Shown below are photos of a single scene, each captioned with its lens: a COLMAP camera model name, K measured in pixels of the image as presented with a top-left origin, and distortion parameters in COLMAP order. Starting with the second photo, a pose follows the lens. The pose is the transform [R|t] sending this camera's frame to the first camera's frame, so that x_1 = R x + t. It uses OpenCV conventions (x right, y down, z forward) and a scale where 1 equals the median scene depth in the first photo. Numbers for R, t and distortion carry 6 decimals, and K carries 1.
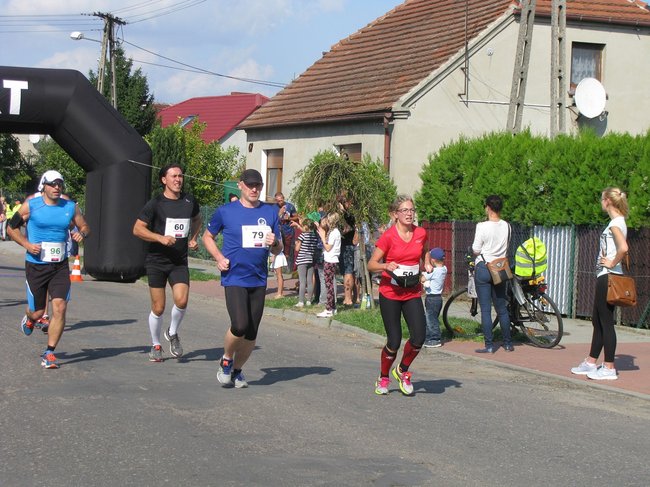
lens RADIAL K [[1637.9, 0, 325.0], [0, 1637.9, 243.5], [0, 0, 1]] dist [0.066814, 1.008289]
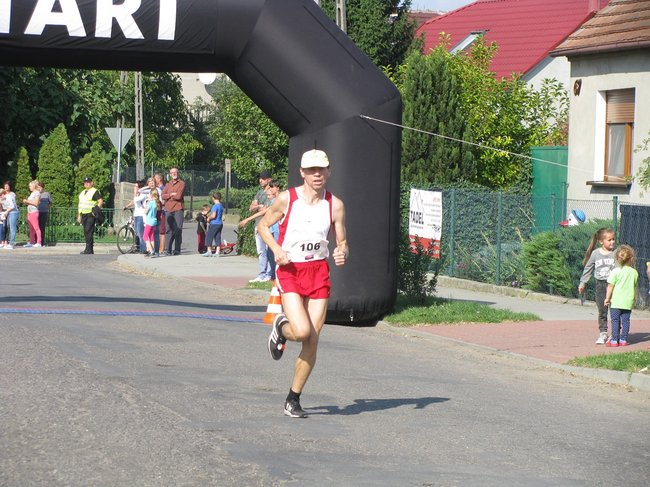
lens RADIAL K [[2890.0, 0, 327.2], [0, 2890.0, 260.4], [0, 0, 1]] dist [0.078263, 8.610464]
pose [[0.990913, -0.006918, -0.134328, 0.005200], [0.007182, 0.999973, 0.001479, -0.000994], [0.134314, -0.002430, 0.990936, -0.012440]]
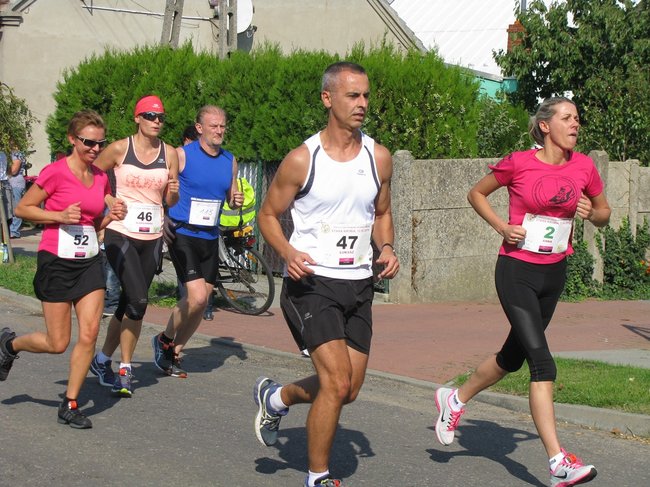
lens RADIAL K [[1813.2, 0, 325.6], [0, 1813.2, 263.9], [0, 0, 1]] dist [0.136834, 0.658782]
pose [[0.968740, 0.000500, 0.248076, -0.036567], [-0.012711, 0.998784, 0.047623, -0.003170], [-0.247751, -0.049288, 0.967569, 0.088107]]
